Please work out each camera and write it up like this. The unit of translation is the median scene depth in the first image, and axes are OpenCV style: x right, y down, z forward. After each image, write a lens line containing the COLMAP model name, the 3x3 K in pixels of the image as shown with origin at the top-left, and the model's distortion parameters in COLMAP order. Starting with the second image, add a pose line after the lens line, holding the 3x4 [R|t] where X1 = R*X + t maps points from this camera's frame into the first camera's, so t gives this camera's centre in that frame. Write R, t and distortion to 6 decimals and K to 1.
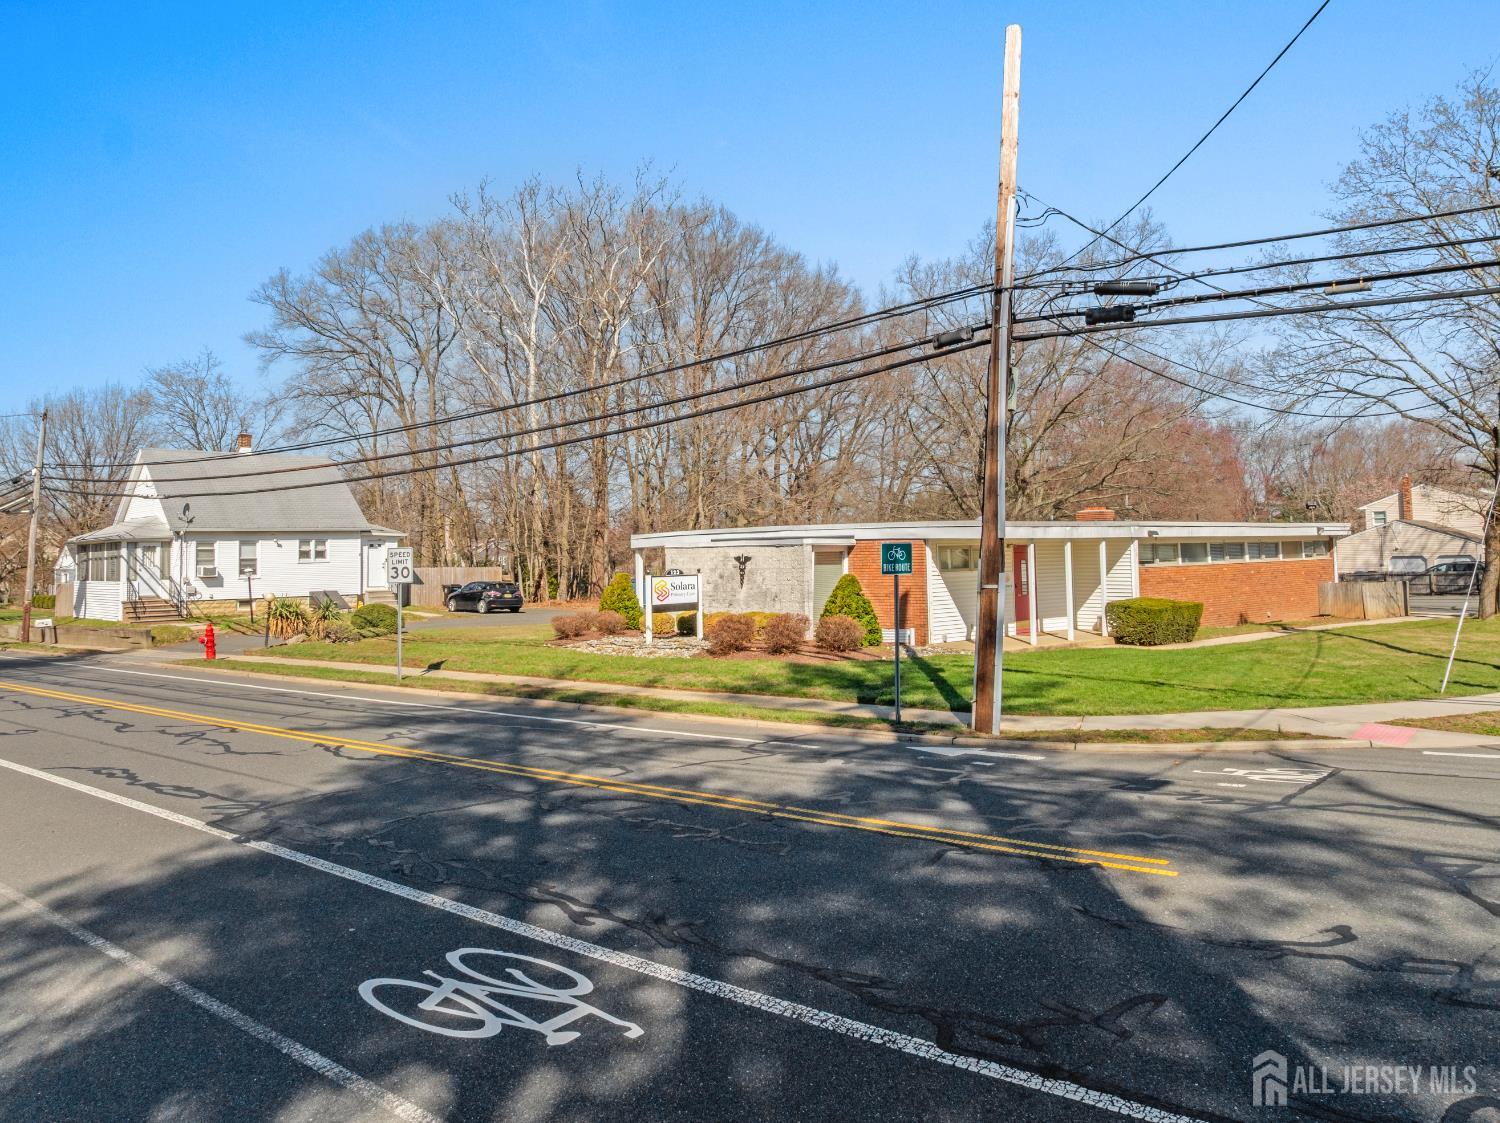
lens RADIAL K [[1074.0, 0, 752.0], [0, 1074.0, 556.1], [0, 0, 1]] dist [-0.048301, -0.002480]
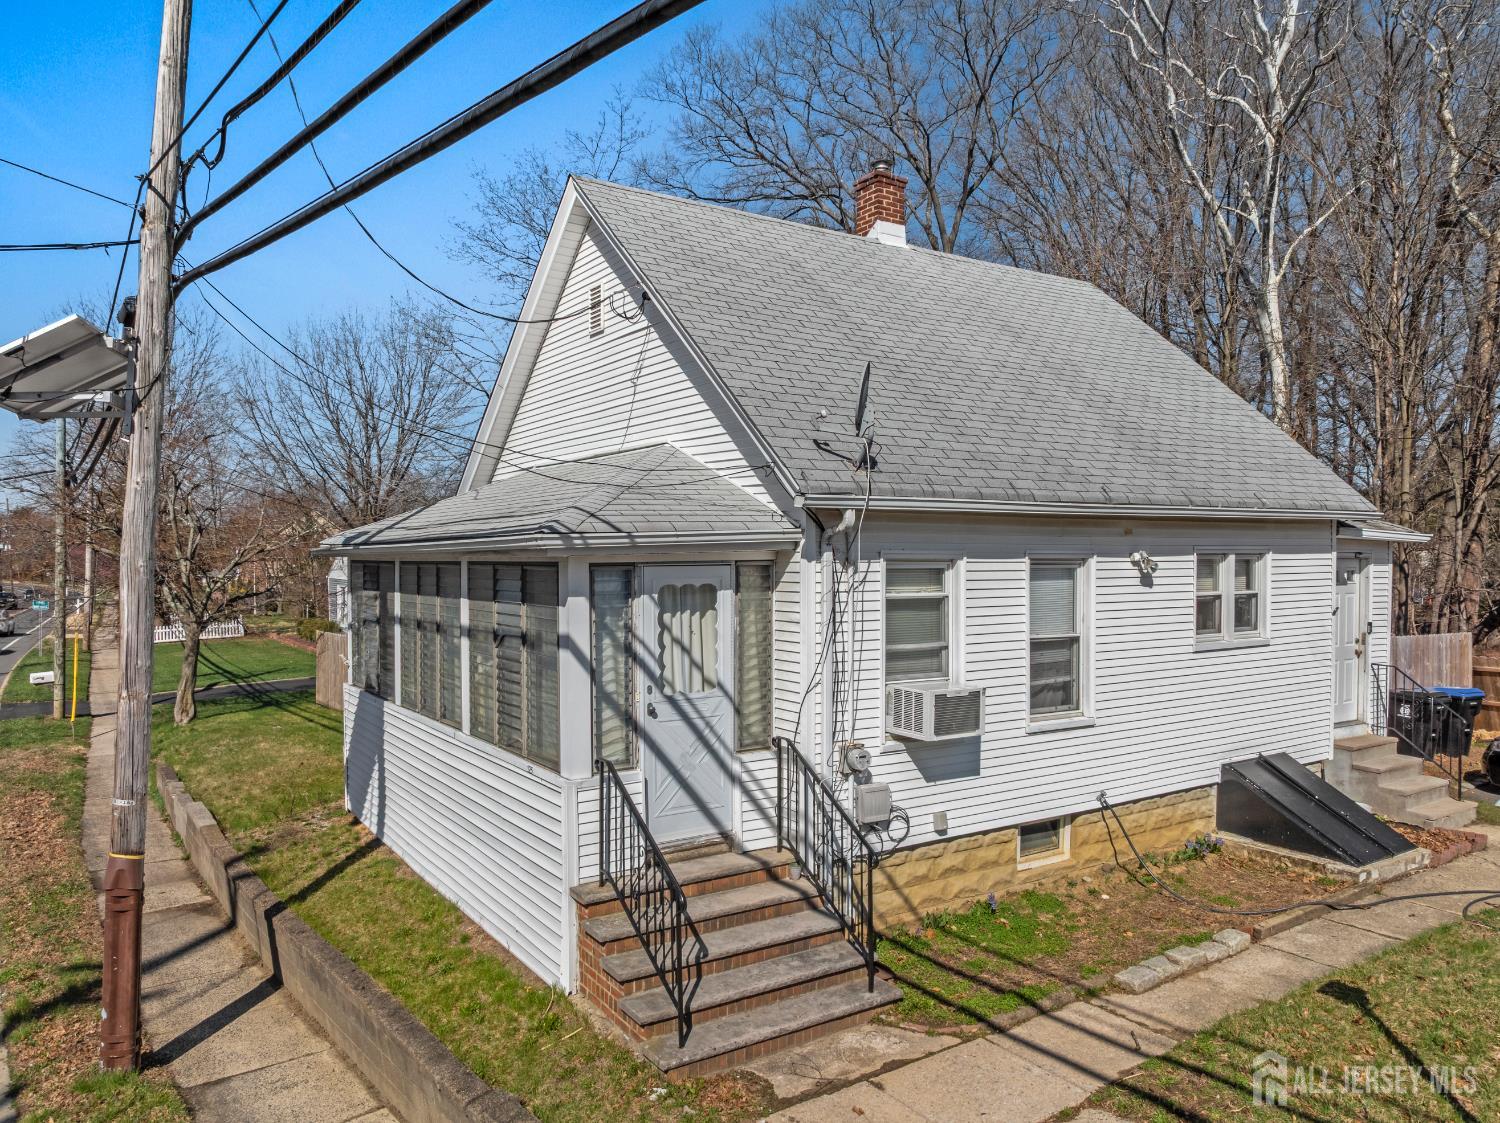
lens RADIAL K [[1074.0, 0, 749.4], [0, 1074.0, 562.4], [0, 0, 1]] dist [-0.048301, -0.002480]
pose [[0.976719, 0.016082, -0.213921, -0.504058], [-0.014079, 0.999842, 0.010885, -0.015604], [0.214062, -0.007620, 0.976790, 0.787490]]
